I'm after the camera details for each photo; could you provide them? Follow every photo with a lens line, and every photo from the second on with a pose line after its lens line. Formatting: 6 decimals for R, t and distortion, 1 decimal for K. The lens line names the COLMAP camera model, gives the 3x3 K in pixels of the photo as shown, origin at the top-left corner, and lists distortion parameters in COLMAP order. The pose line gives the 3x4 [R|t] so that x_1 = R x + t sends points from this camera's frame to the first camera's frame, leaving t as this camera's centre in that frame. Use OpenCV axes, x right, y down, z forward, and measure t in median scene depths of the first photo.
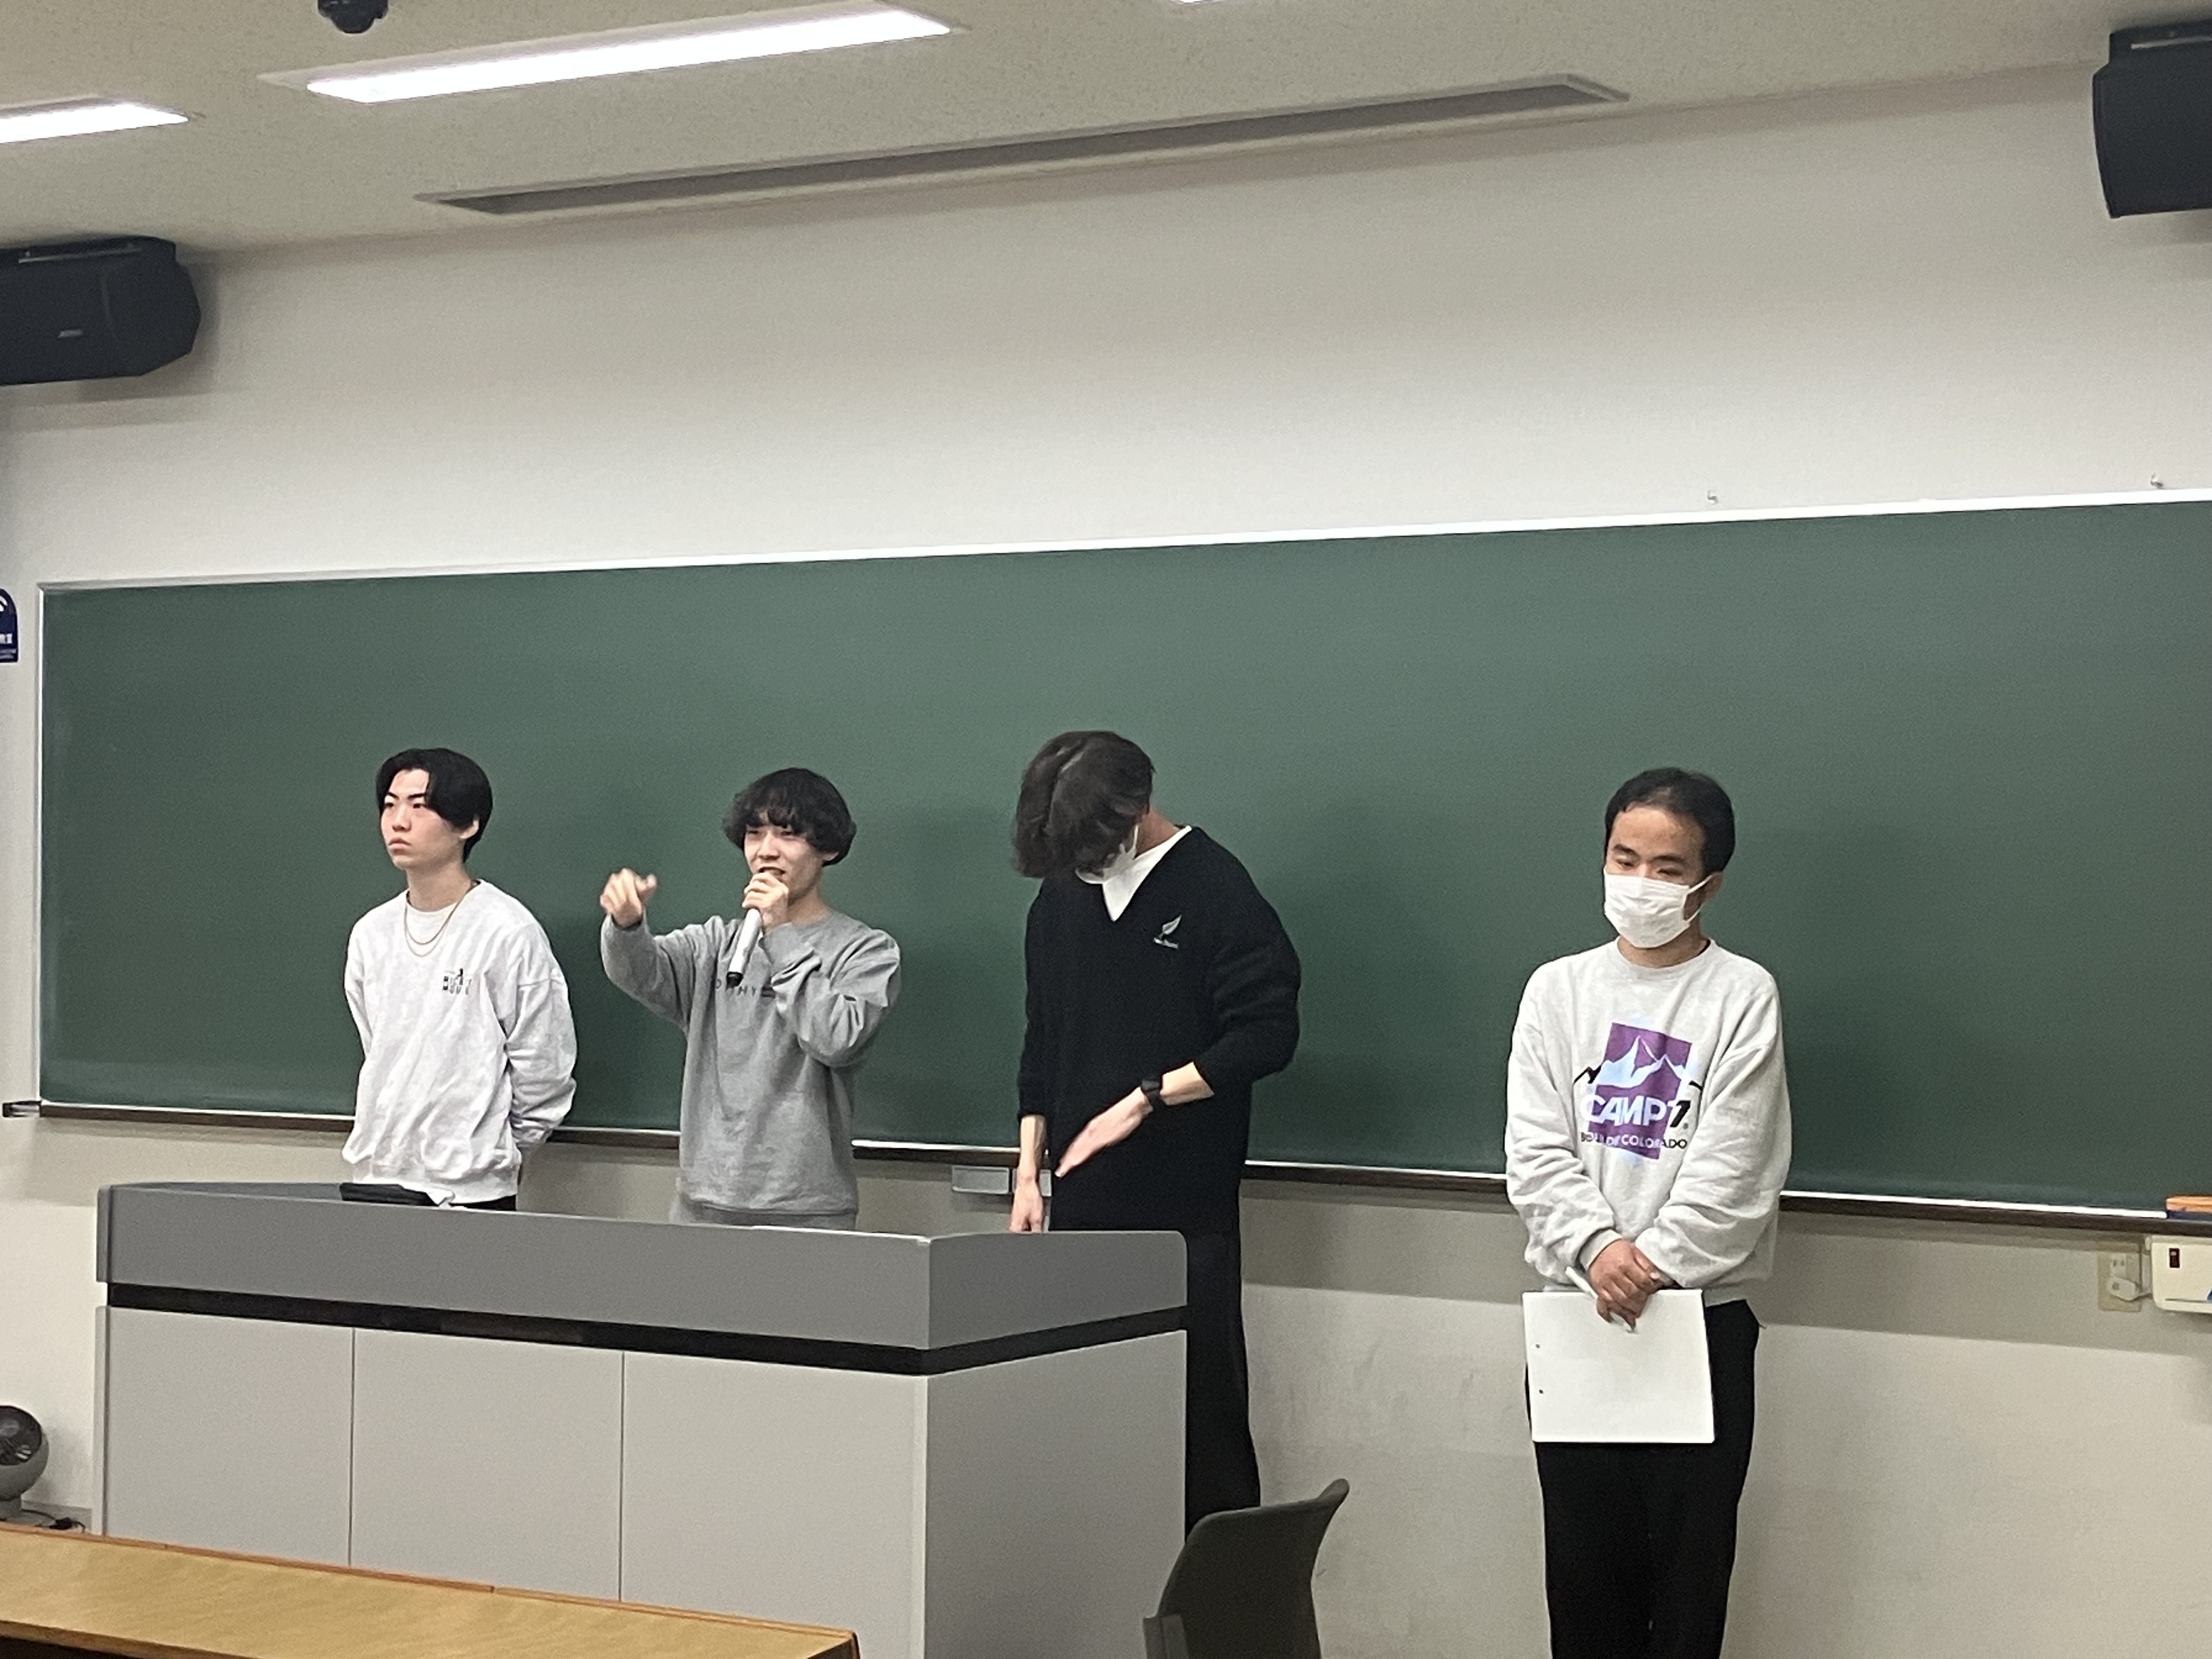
lens RADIAL K [[4146.1, 0, 1104.6], [0, 4146.1, 801.1], [0, 0, 1]] dist [0.098240, 0.000000]
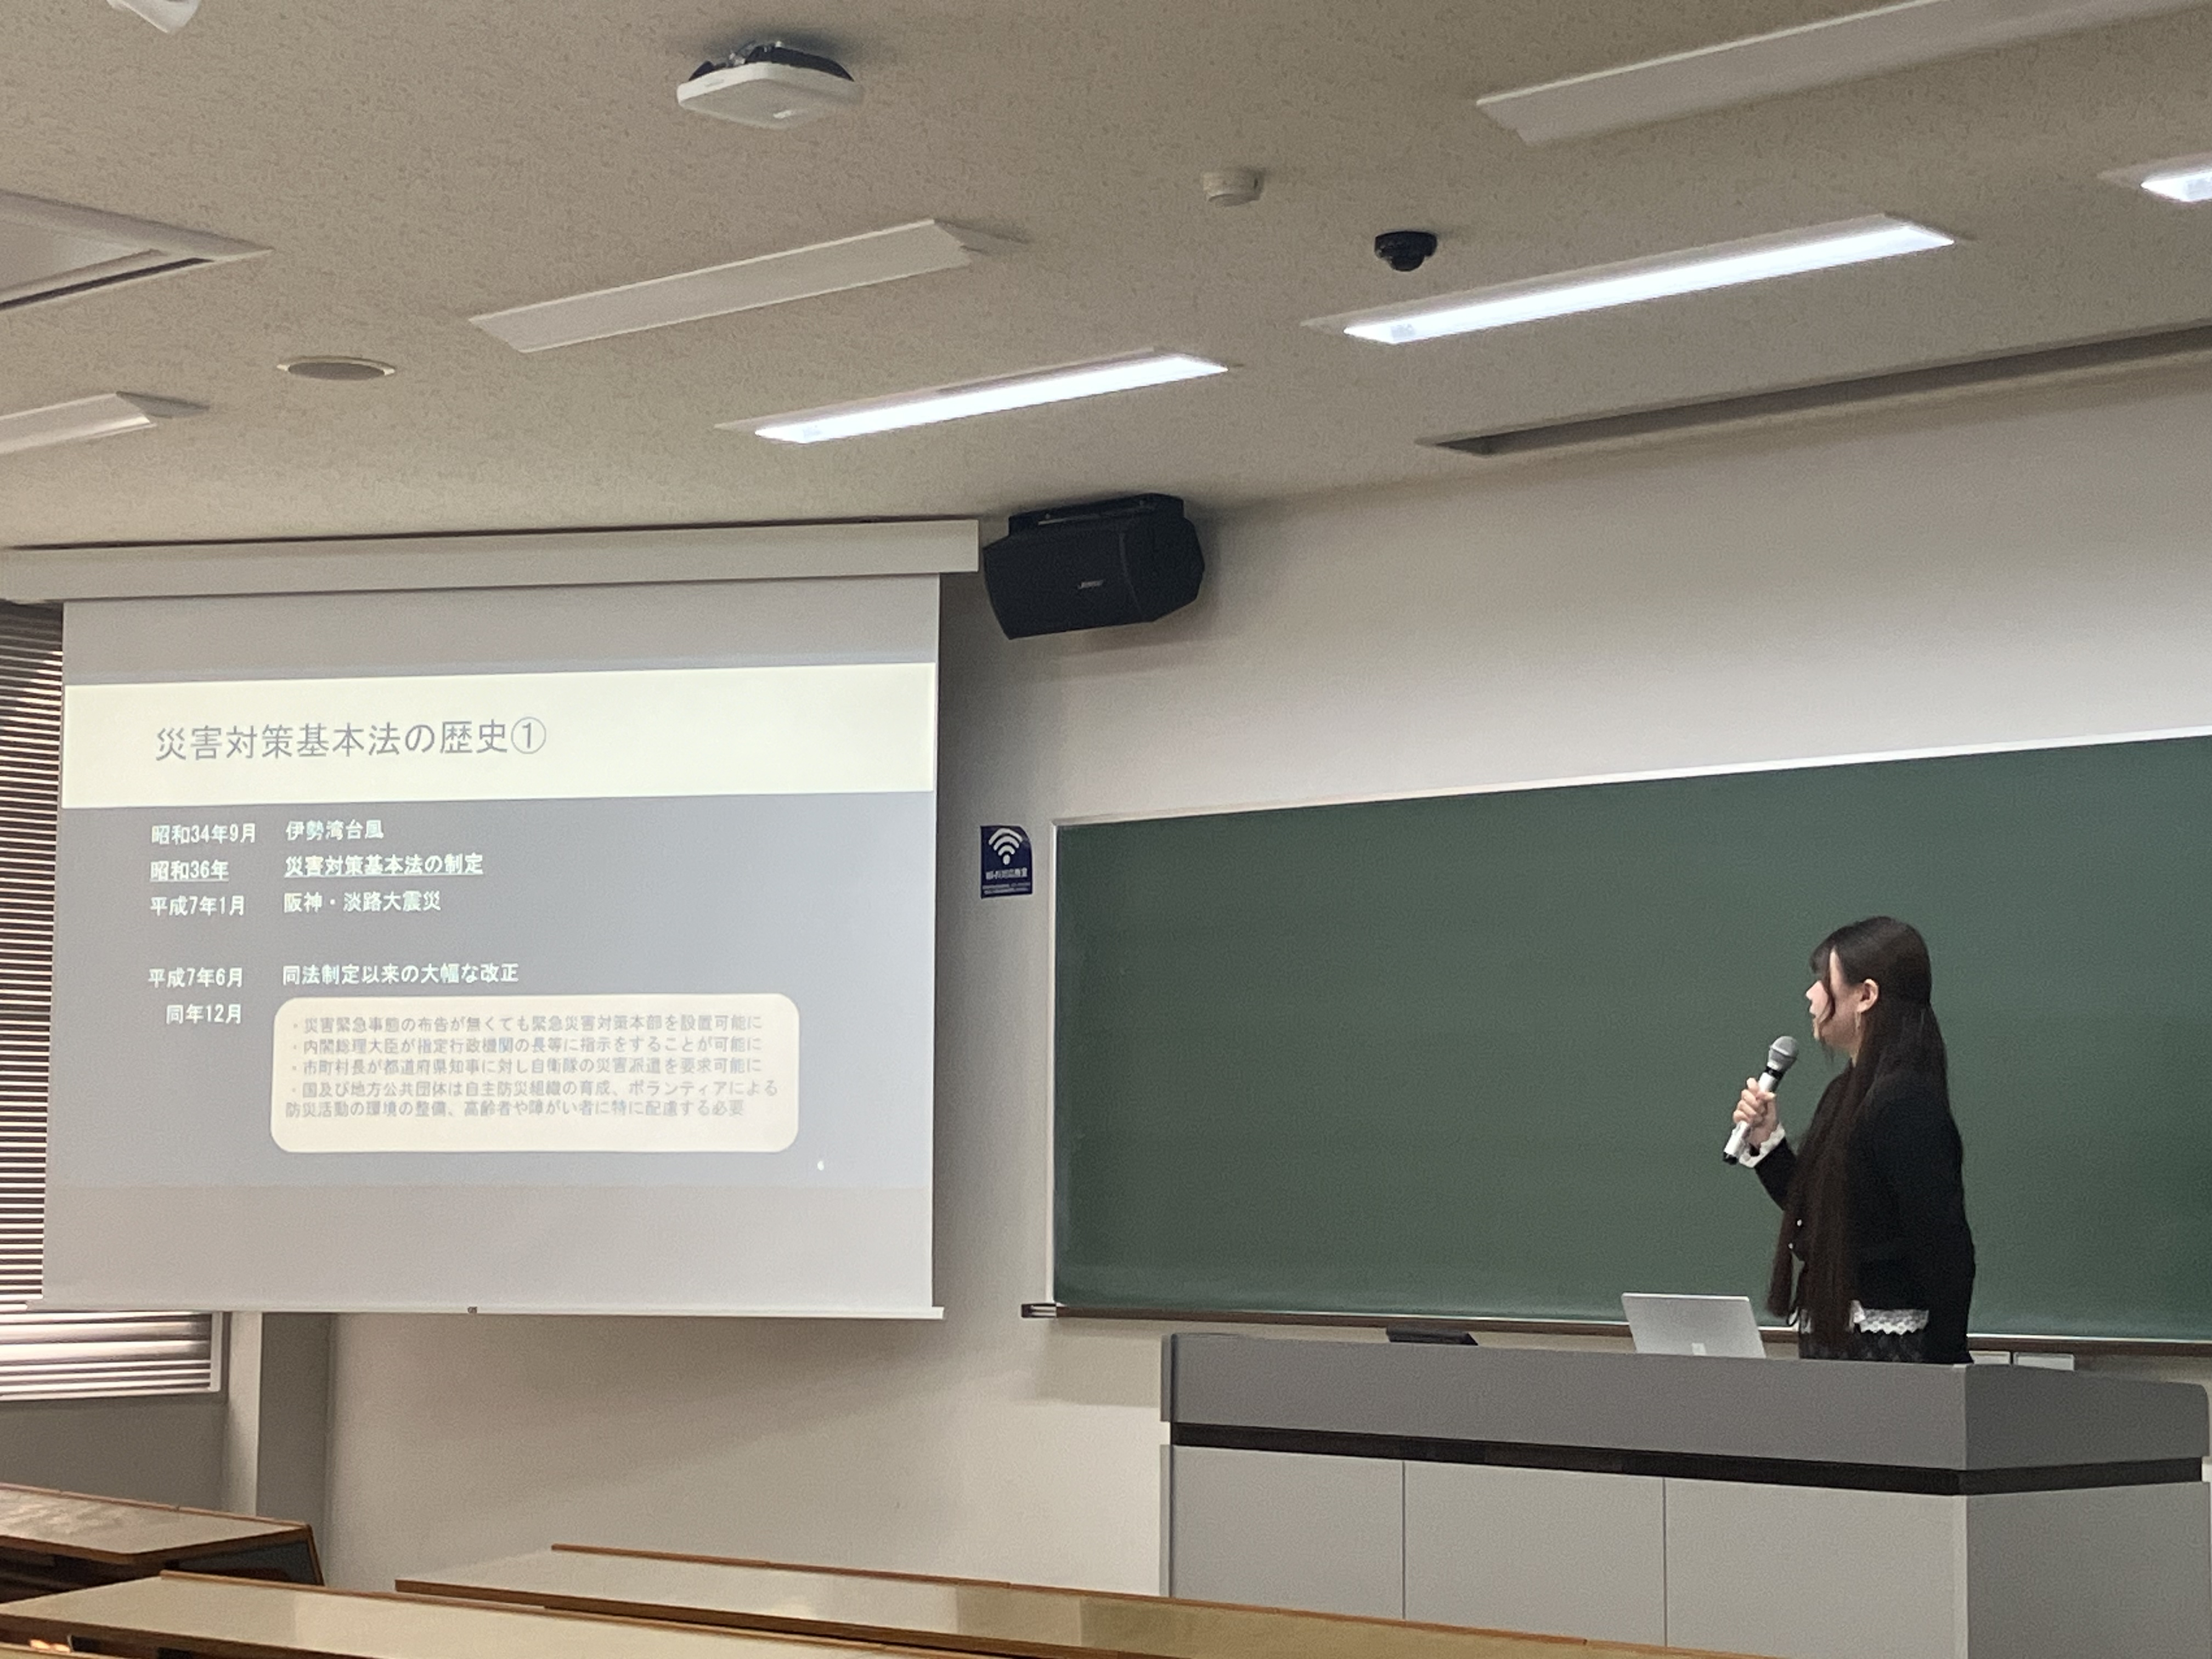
lens RADIAL K [[4400.4, 0, 1064.7], [0, 4400.4, 804.6], [0, 0, 1]] dist [0.191075, 0.000000]
pose [[0.979536, -0.017328, -0.200520, -0.028343], [0.000487, 0.996488, -0.083732, 0.044625], [0.201267, 0.081921, 0.976105, -0.122952]]
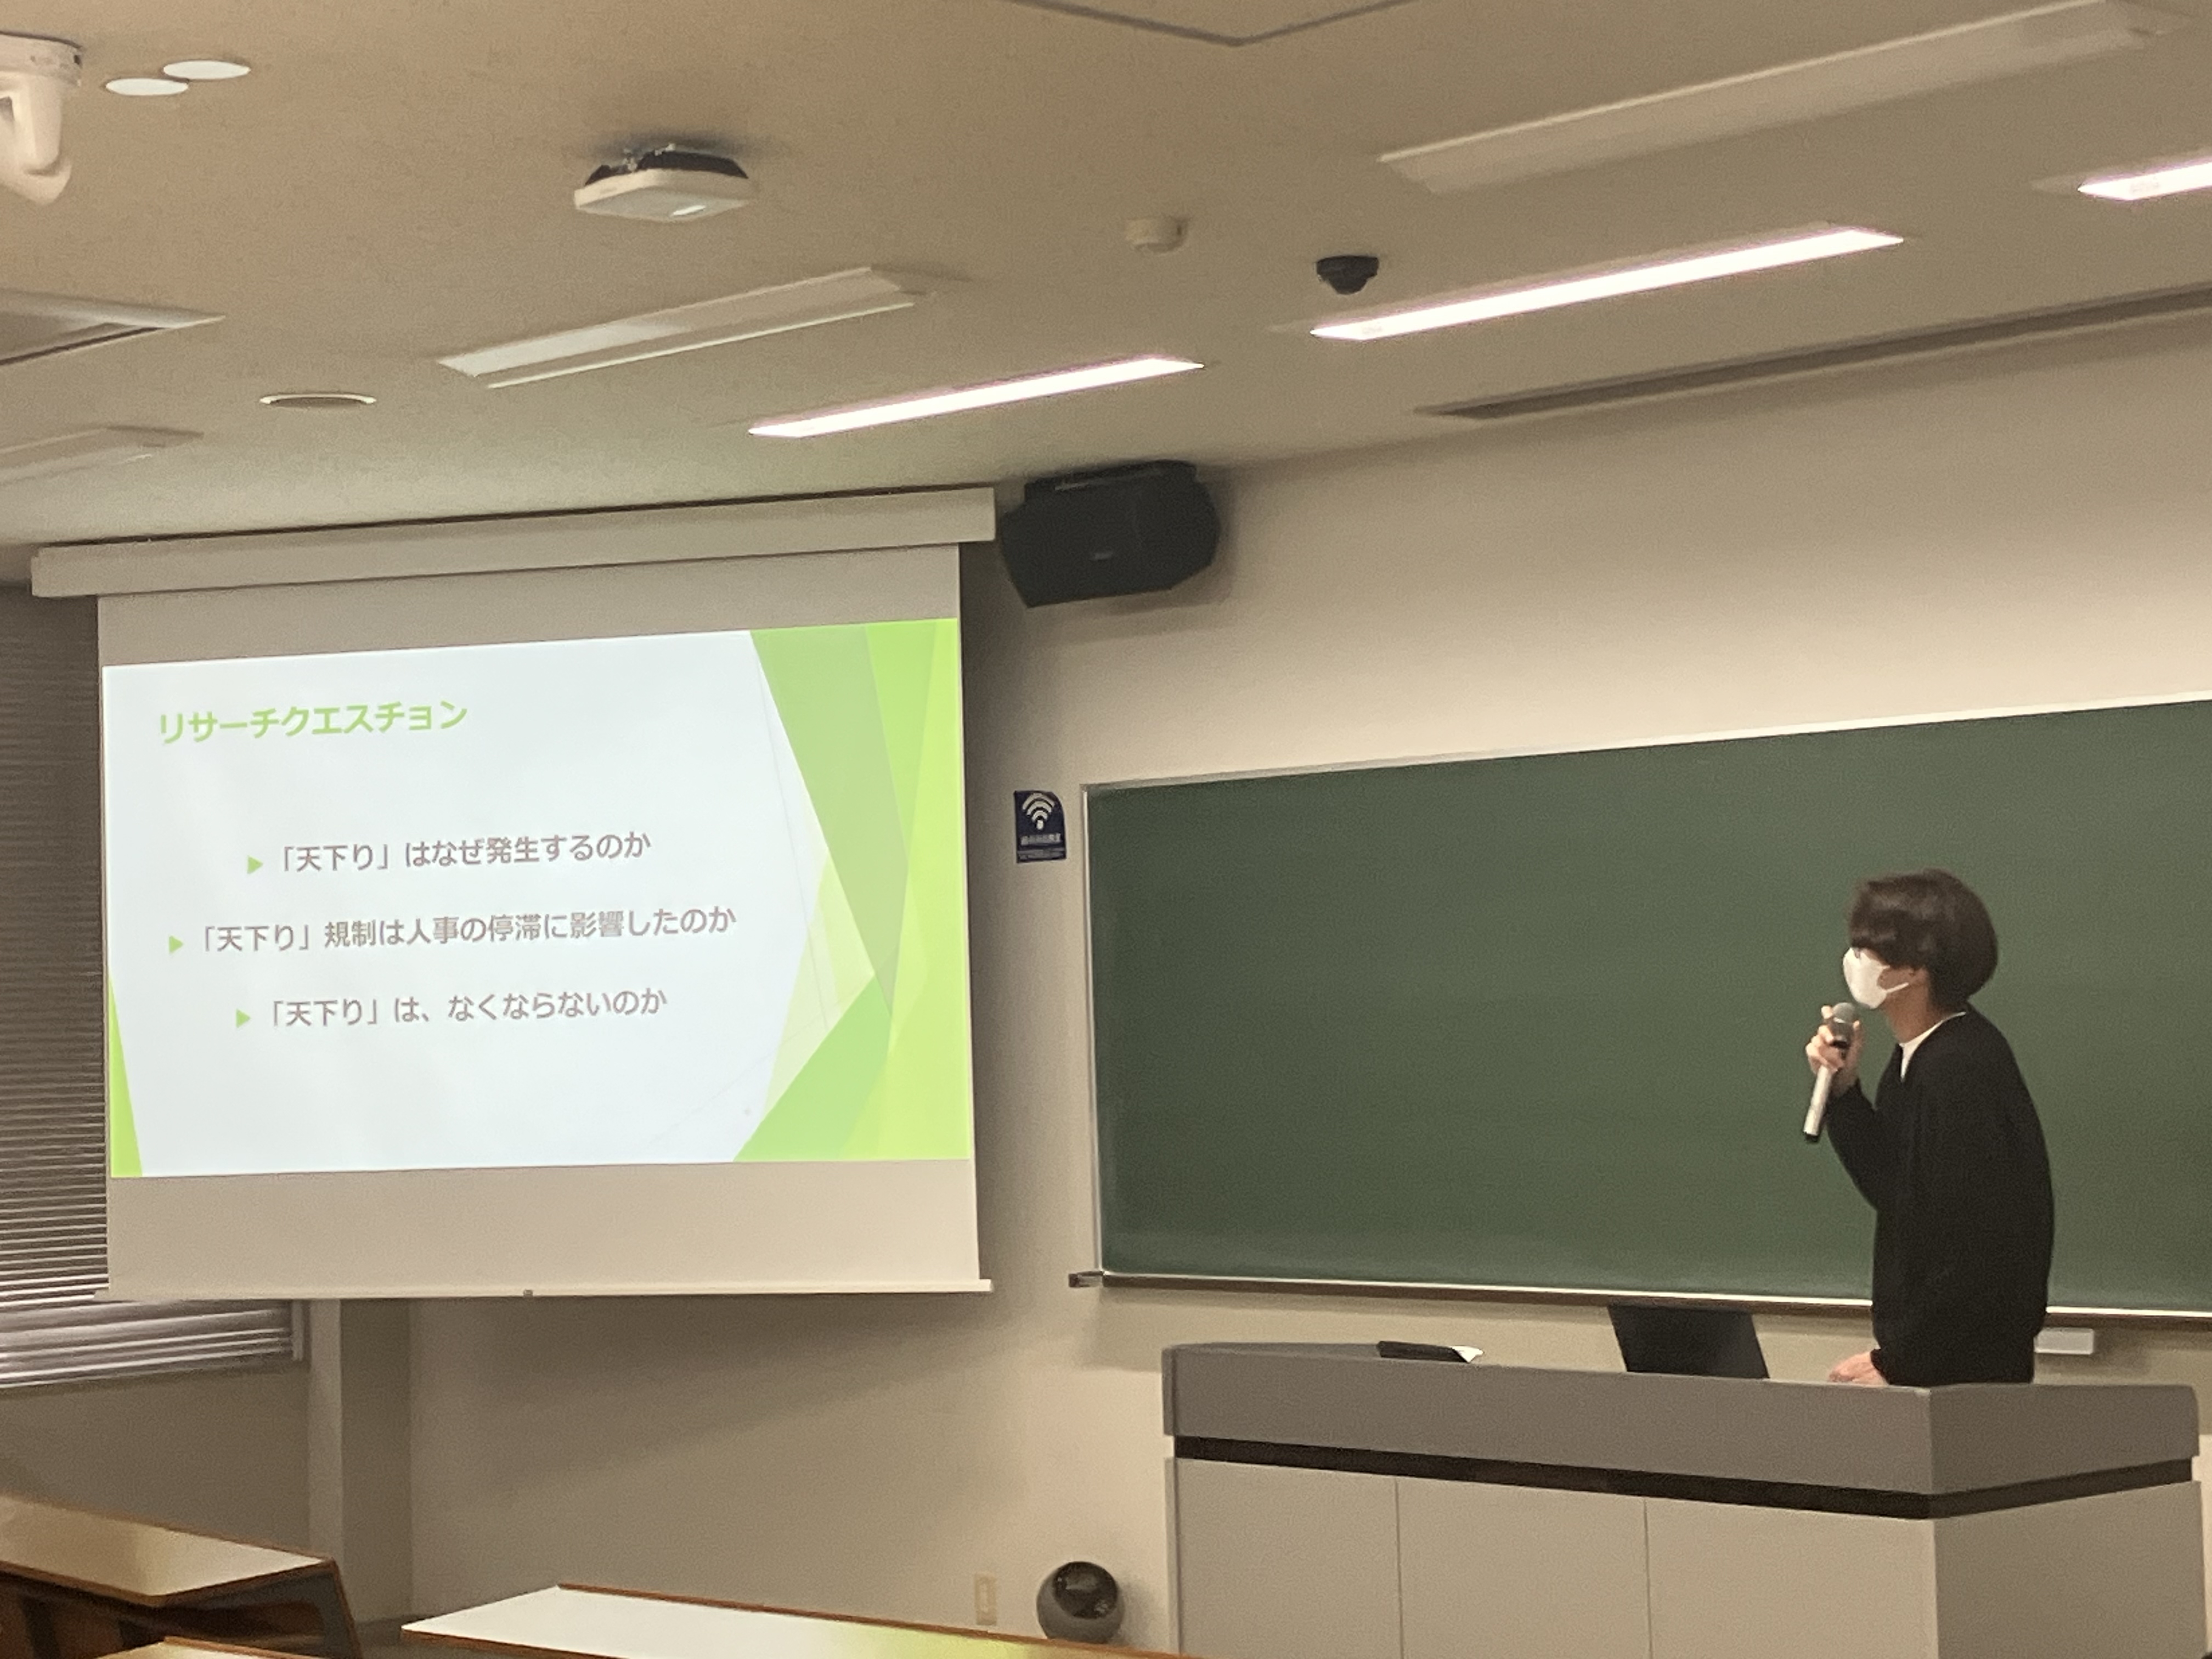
lens RADIAL K [[4529.2, 0, 1041.6], [0, 4529.2, 786.5], [0, 0, 1]] dist [0.183461, 0.000000]
pose [[0.966715, -0.046052, -0.251677, 0.030206], [0.037433, 0.998541, -0.038929, -0.008144], [0.253103, 0.028212, 0.967028, -0.142338]]
